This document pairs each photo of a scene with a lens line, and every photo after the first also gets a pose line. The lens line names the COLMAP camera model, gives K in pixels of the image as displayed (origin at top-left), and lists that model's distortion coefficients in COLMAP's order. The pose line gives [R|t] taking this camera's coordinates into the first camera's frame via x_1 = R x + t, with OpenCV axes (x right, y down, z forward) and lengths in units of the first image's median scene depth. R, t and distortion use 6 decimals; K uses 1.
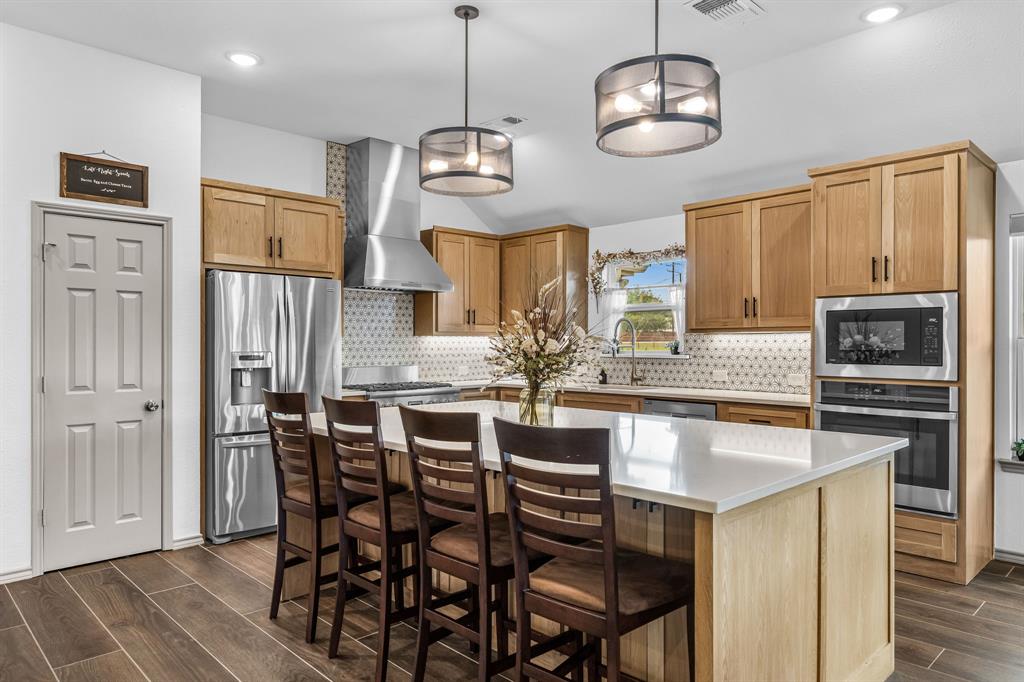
lens RADIAL K [[677.4, 0, 505.9], [0, 677.4, 340.4], [0, 0, 1]] dist [0.006405, 0.003745]
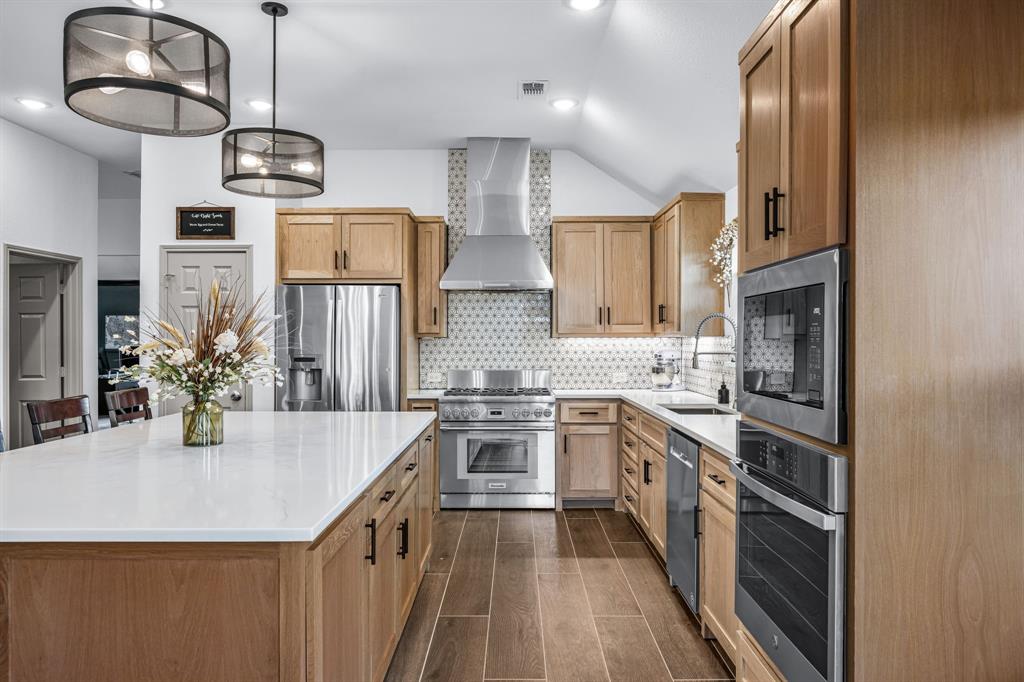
lens RADIAL K [[677.4, 0, 507.4], [0, 677.4, 343.2], [0, 0, 1]] dist [0.006405, 0.003745]
pose [[0.711945, 0.003446, -0.702226, 0.641556], [0.003108, 0.999963, 0.008057, -0.009469], [0.702228, -0.007919, 0.711908, 0.406750]]
